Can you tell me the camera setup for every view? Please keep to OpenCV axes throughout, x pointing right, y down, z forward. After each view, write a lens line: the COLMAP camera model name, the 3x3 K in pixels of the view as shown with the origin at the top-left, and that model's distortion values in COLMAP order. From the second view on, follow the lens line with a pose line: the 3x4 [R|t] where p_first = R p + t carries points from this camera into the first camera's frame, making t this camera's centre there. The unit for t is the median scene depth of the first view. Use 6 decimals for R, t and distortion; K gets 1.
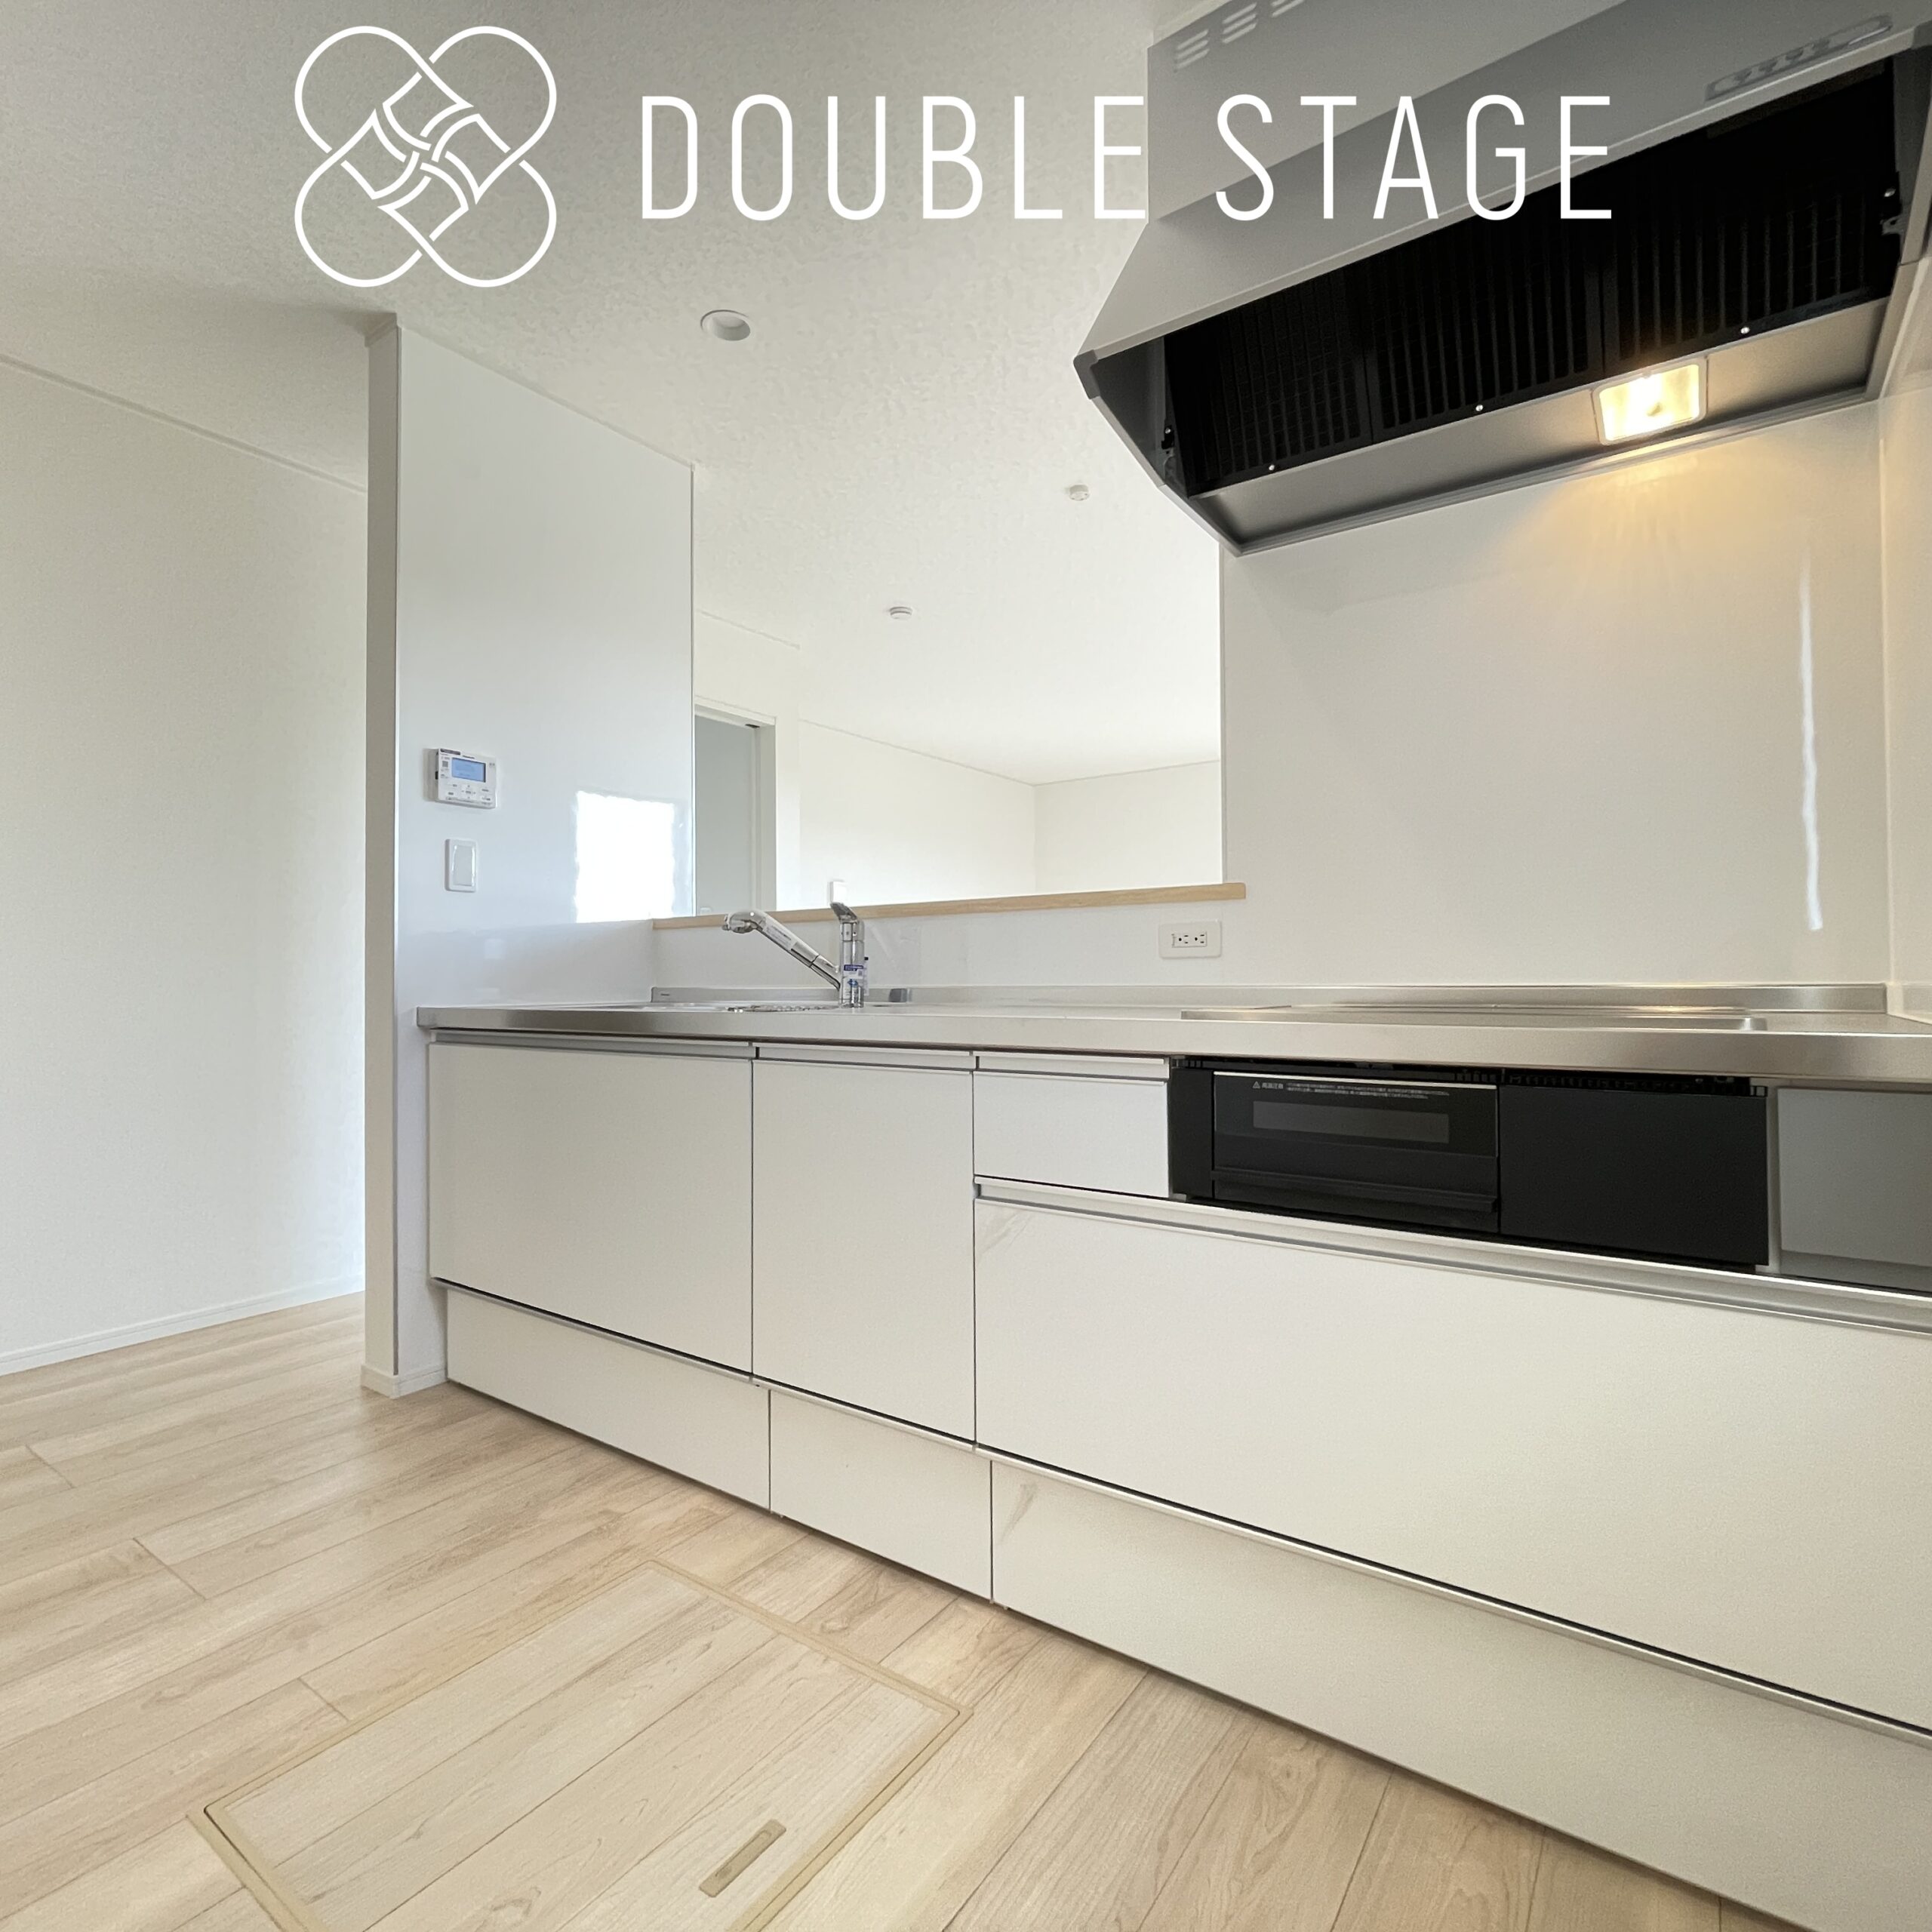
lens RADIAL K [[1043.8, 0, 955.0], [0, 1043.8, 968.5], [0, 0, 1]] dist [-0.006631, 0.002416]
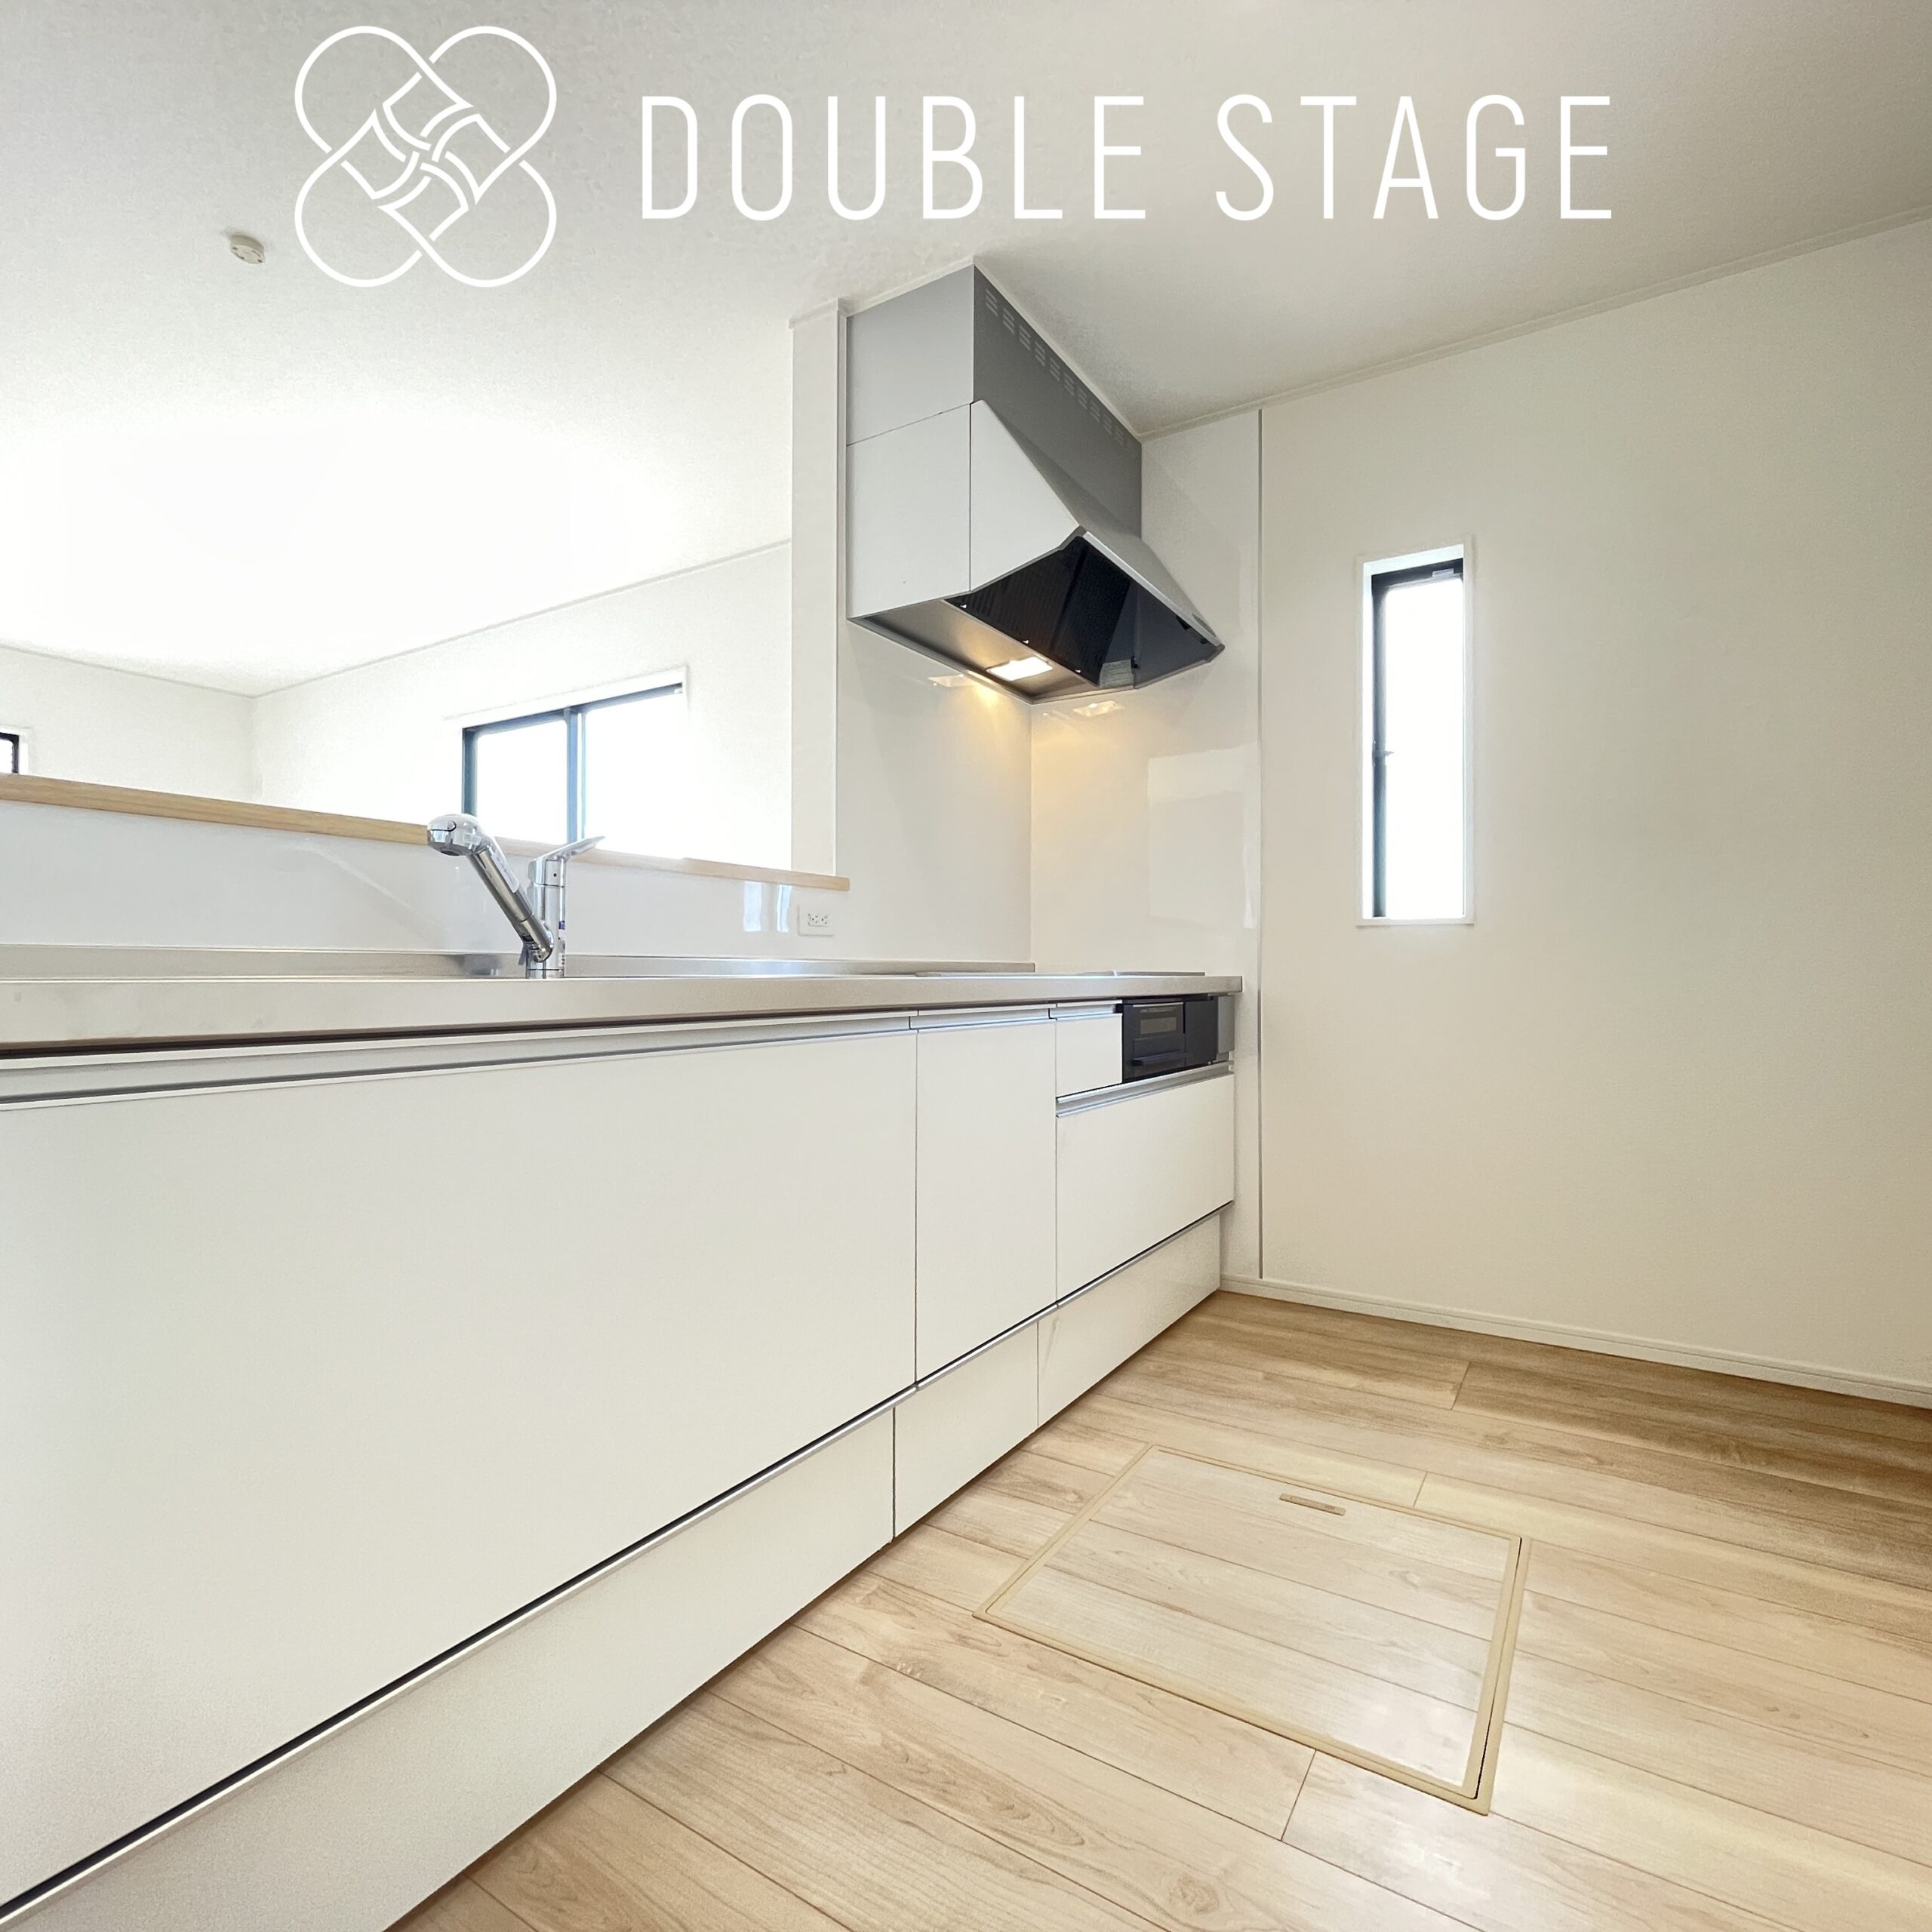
lens RADIAL K [[1043.8, 0, 968.6], [0, 1043.8, 960.1], [0, 0, 1]] dist [-0.006631, 0.002416]
pose [[-0.056724, 0.012045, 0.998317, -1.224072], [-0.014333, 0.999814, -0.012877, 0.039308], [-0.998287, -0.015039, -0.056541, 1.127153]]
